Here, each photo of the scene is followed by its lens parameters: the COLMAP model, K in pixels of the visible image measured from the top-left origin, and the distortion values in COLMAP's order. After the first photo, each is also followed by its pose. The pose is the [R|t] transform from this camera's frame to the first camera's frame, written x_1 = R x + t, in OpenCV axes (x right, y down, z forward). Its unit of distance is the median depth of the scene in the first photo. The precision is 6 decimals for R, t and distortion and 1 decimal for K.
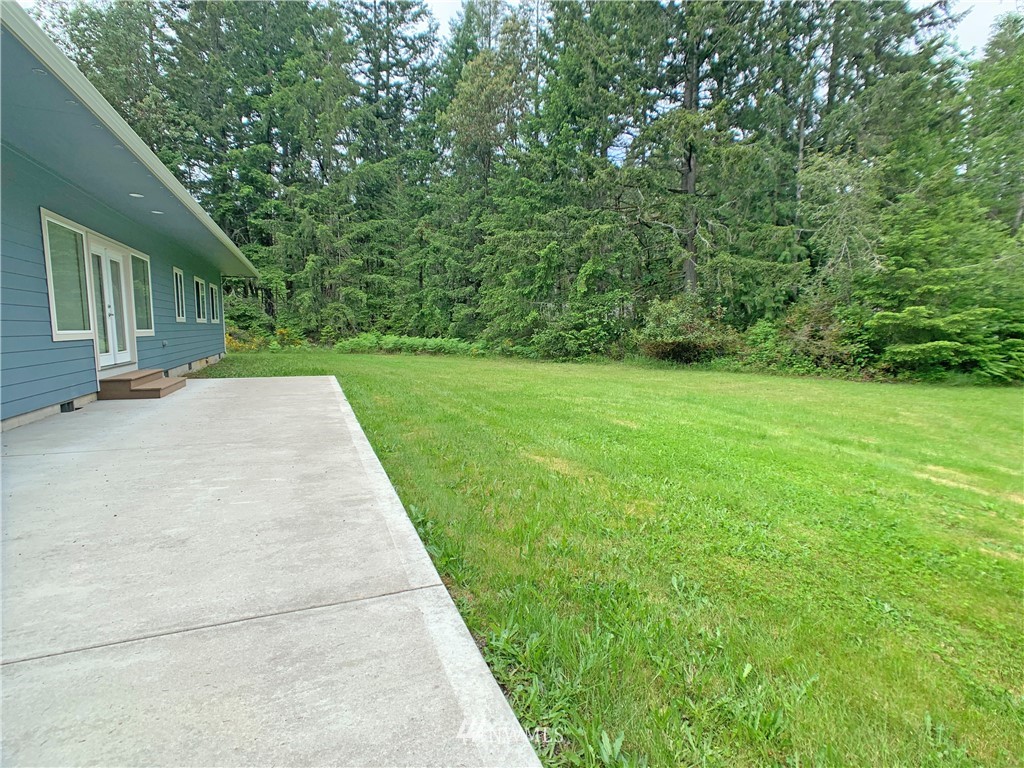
lens RADIAL K [[505.9, 0, 519.7], [0, 505.9, 380.7], [0, 0, 1]] dist [-0.000634, -0.000350]
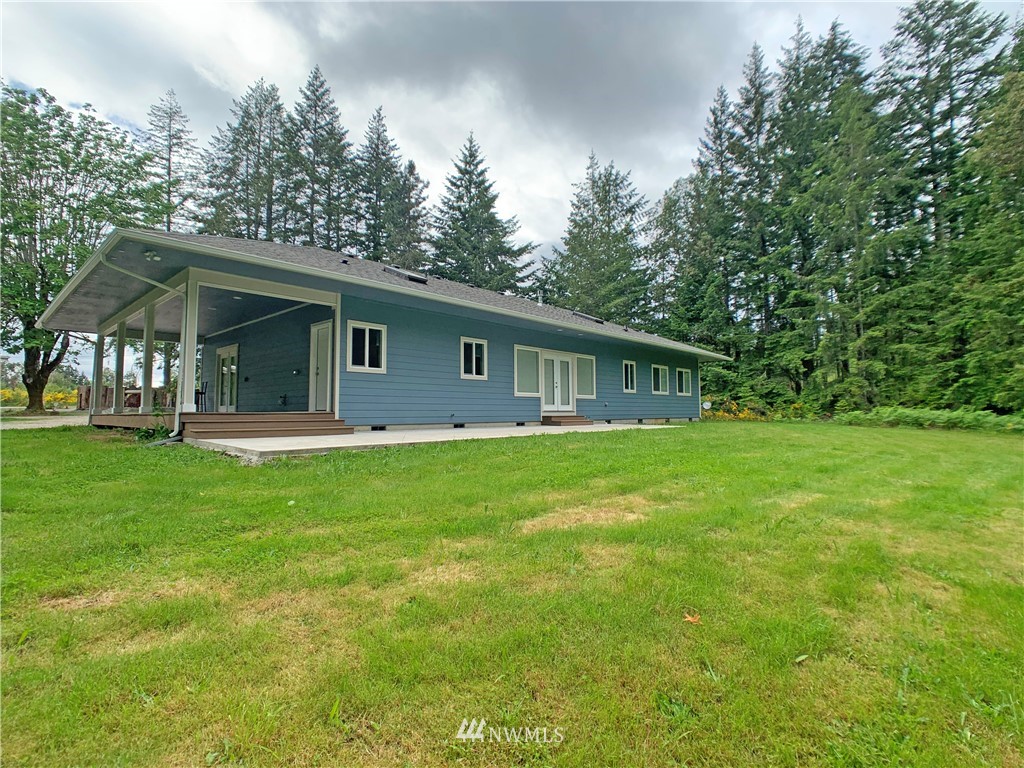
lens RADIAL K [[505.9, 0, 519.7], [0, 505.9, 380.7], [0, 0, 1]] dist [-0.000634, -0.000350]
pose [[0.428956, -0.059252, -0.901380, 0.287848], [-0.091683, 0.989838, -0.108697, 0.024694], [0.898661, 0.129267, 0.419164, -0.007194]]
